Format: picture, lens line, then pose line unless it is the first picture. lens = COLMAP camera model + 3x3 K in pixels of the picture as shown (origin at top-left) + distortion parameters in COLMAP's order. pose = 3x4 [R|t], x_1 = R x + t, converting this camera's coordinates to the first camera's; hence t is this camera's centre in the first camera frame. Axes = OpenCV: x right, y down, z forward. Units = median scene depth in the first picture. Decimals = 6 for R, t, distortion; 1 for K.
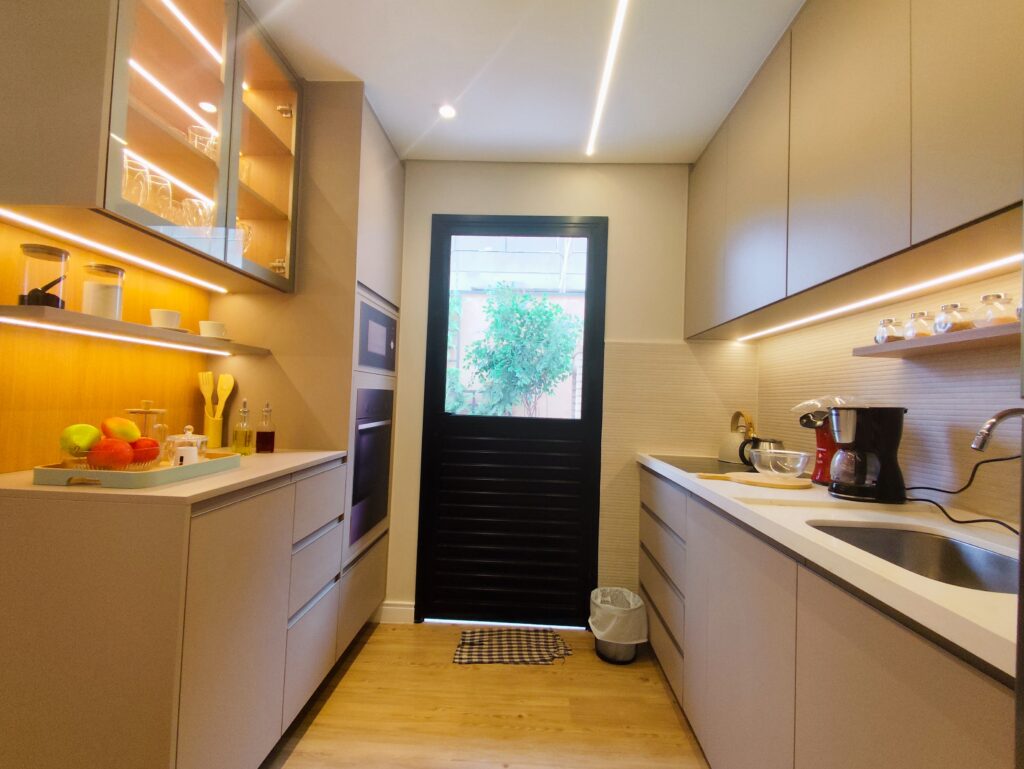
lens RADIAL K [[470.3, 0, 505.7], [0, 470.3, 384.9], [0, 0, 1]] dist [0.020154, -0.010818]
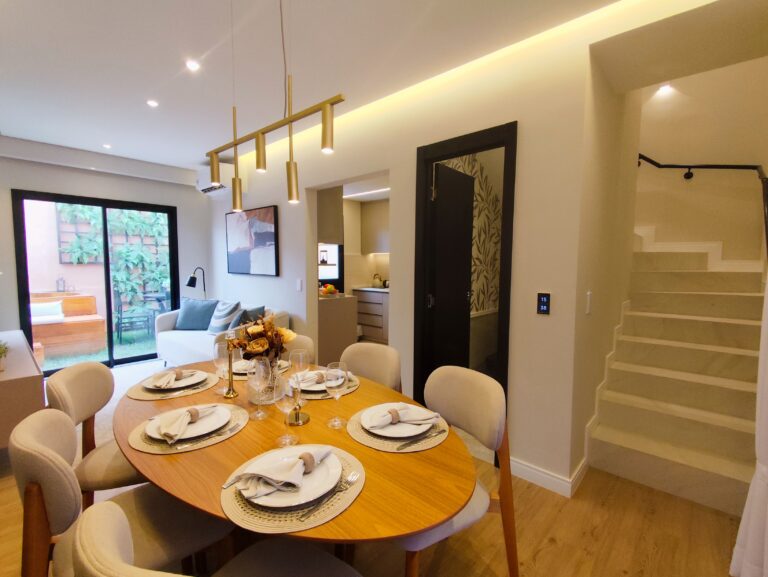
lens RADIAL K [[352.7, 0, 378.7], [0, 352.7, 295.8], [0, 0, 1]] dist [0.020154, -0.010818]
pose [[0.655367, -0.100765, 0.748559, -1.886266], [-0.007244, 0.990177, 0.139631, -0.189779], [-0.755276, -0.096932, 0.648199, -1.008778]]
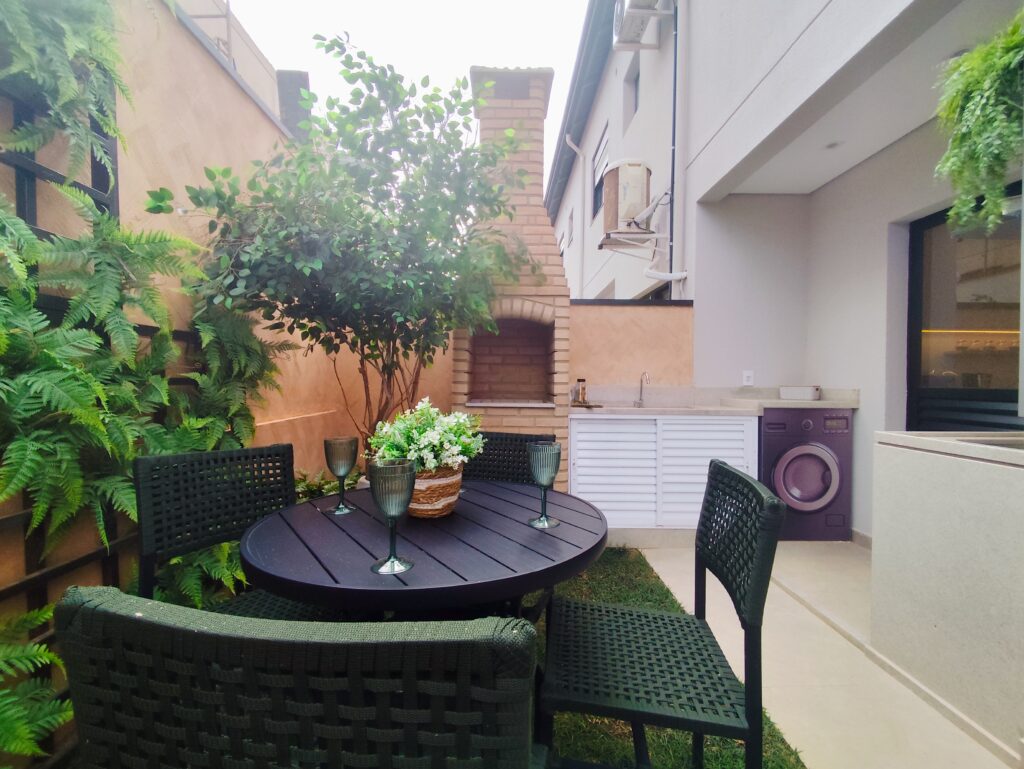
lens RADIAL K [[470.3, 0, 519.3], [0, 470.3, 381.2], [0, 0, 1]] dist [0.020154, -0.010818]
pose [[-0.064552, -0.038624, 0.997167, -1.263608], [-0.037402, 0.998642, 0.036260, 0.084908], [-0.997213, -0.034955, -0.065908, 2.785612]]
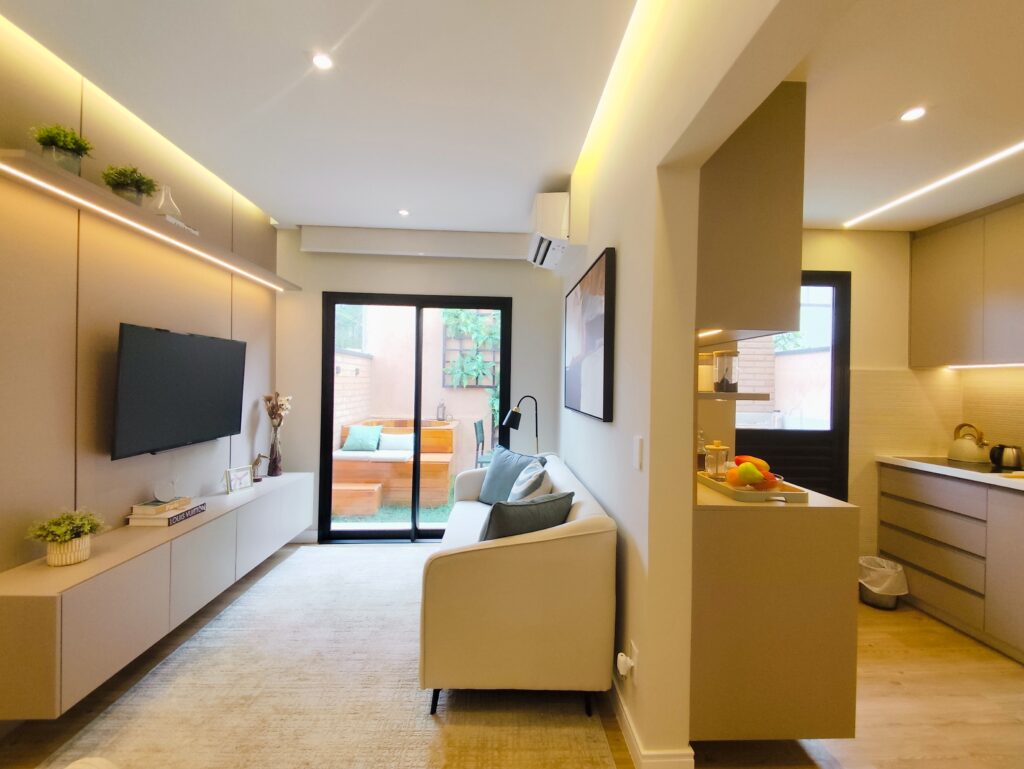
lens RADIAL K [[470.3, 0, 514.0], [0, 470.3, 385.6], [0, 0, 1]] dist [0.020154, -0.010818]
pose [[0.997212, -0.018571, 0.072267, -1.017162], [0.015952, 0.999201, 0.036652, -0.139941], [-0.072890, -0.035397, 0.996712, -0.292856]]
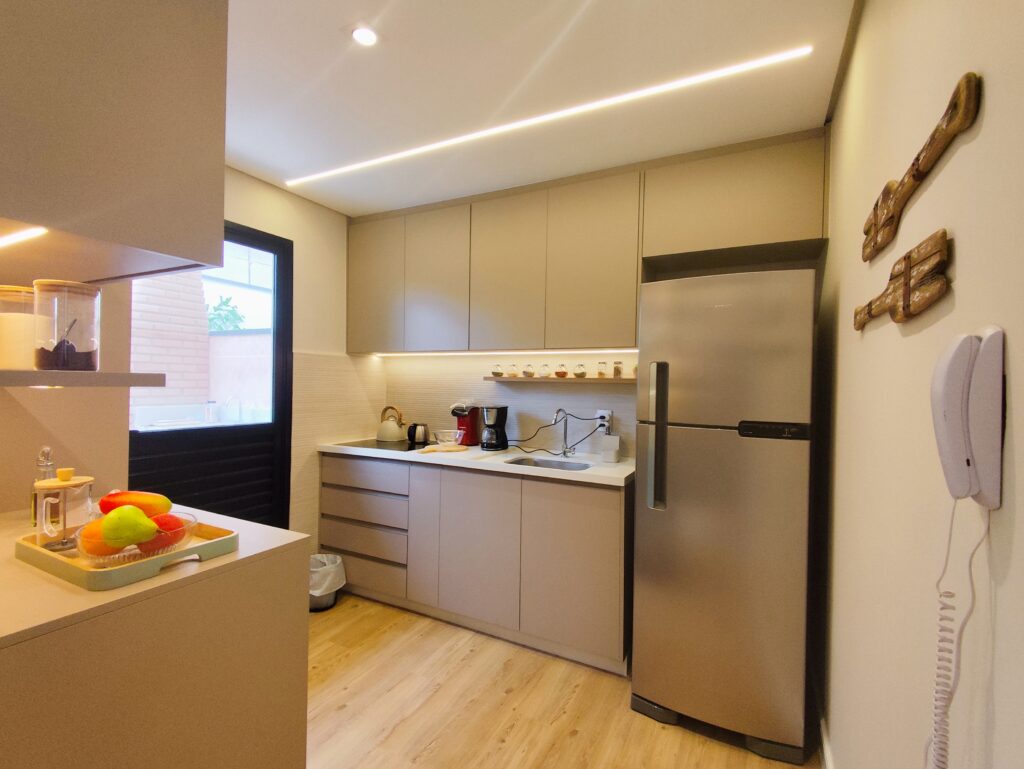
lens RADIAL K [[470.3, 0, 522.3], [0, 470.3, 382.3], [0, 0, 1]] dist [0.020154, -0.010818]
pose [[0.409094, -0.027239, 0.912086, -0.771490], [-0.030838, 0.998571, 0.043654, -0.108958], [-0.911971, -0.045985, 0.407669, 0.024618]]
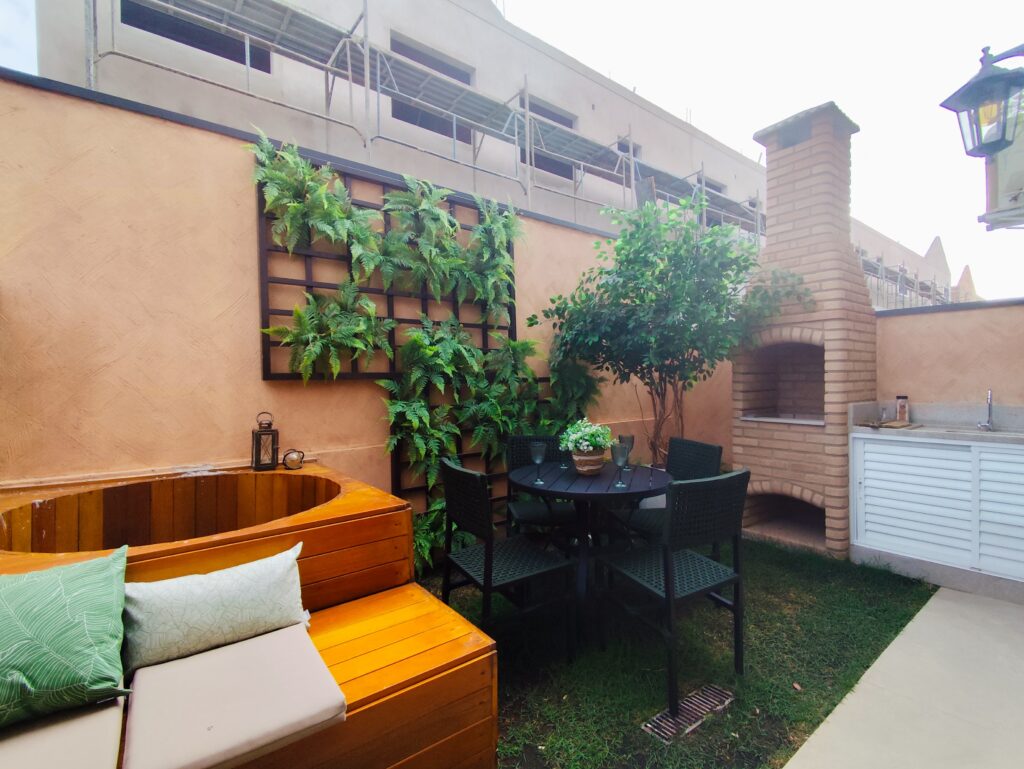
lens RADIAL K [[470.3, 0, 526.3], [0, 470.3, 400.2], [0, 0, 1]] dist [0.020154, -0.010818]
pose [[0.763994, -0.073332, 0.641043, -1.625375], [0.021673, 0.995876, 0.088093, -0.046129], [-0.644859, -0.053409, 0.762433, 1.886676]]
